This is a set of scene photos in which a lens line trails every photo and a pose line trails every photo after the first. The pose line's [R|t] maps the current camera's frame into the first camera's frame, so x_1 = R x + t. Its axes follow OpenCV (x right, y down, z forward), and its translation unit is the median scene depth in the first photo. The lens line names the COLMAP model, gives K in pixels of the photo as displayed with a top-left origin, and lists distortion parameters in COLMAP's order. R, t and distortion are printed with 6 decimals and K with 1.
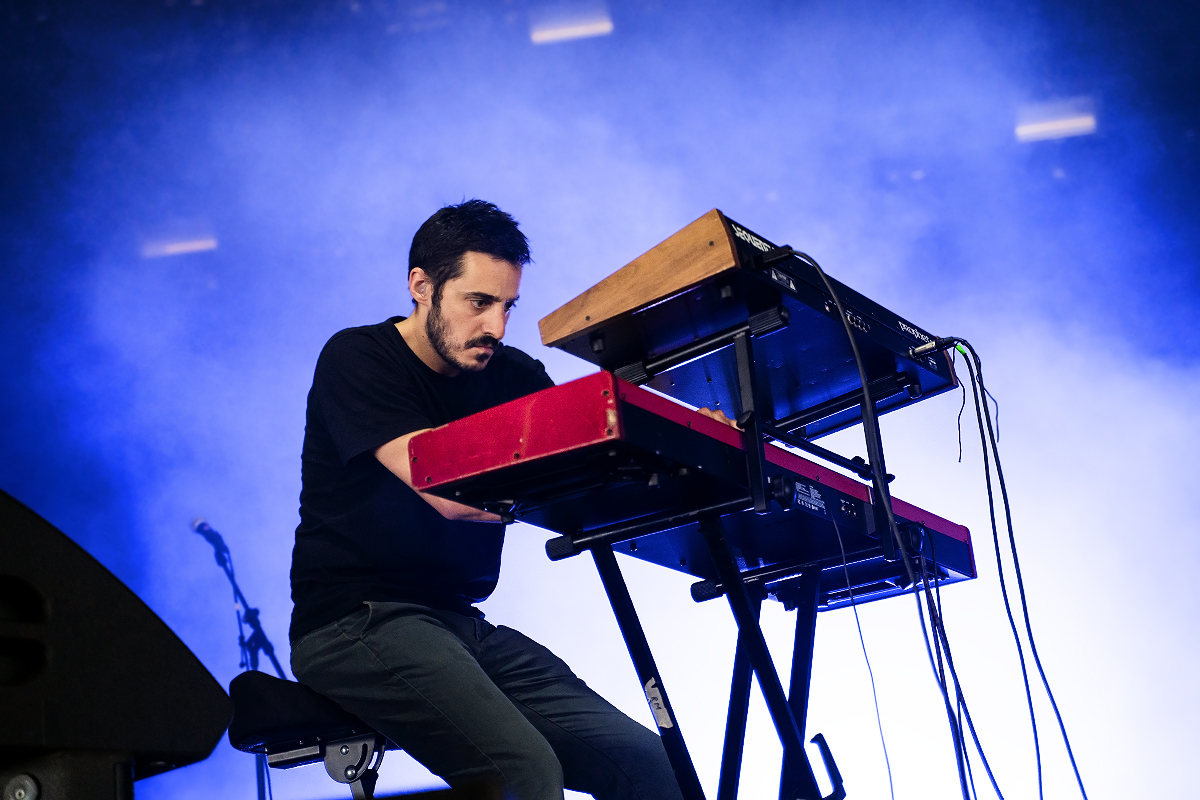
lens RADIAL K [[2452.8, 0, 599.4], [0, 2452.8, 398.4], [0, 0, 1]] dist [0.020743, 0.000000]
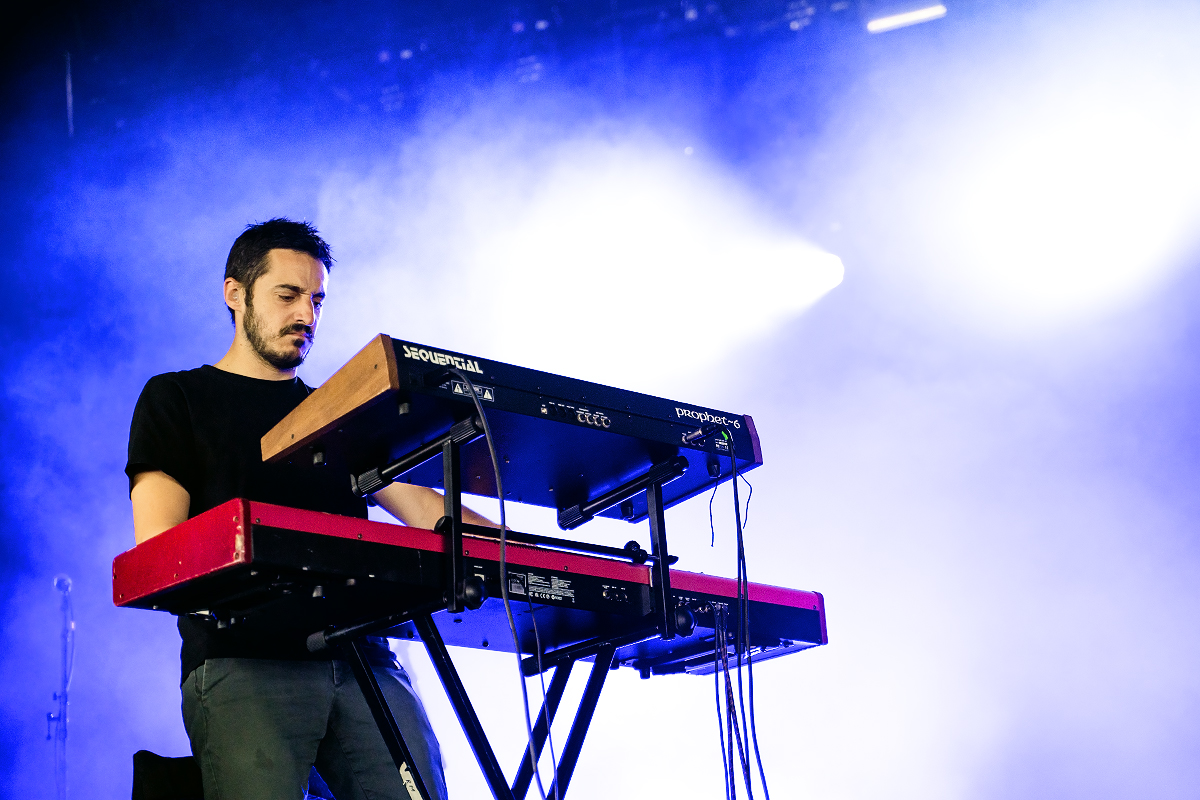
lens RADIAL K [[2459.2, 0, 600.2], [0, 2459.2, 401.1], [0, 0, 1]] dist [0.206728, 0.000000]
pose [[0.963025, -0.038185, -0.266692, 0.418476], [0.044895, 0.998809, 0.019107, -0.063206], [0.265645, -0.030374, 0.963592, -0.010887]]
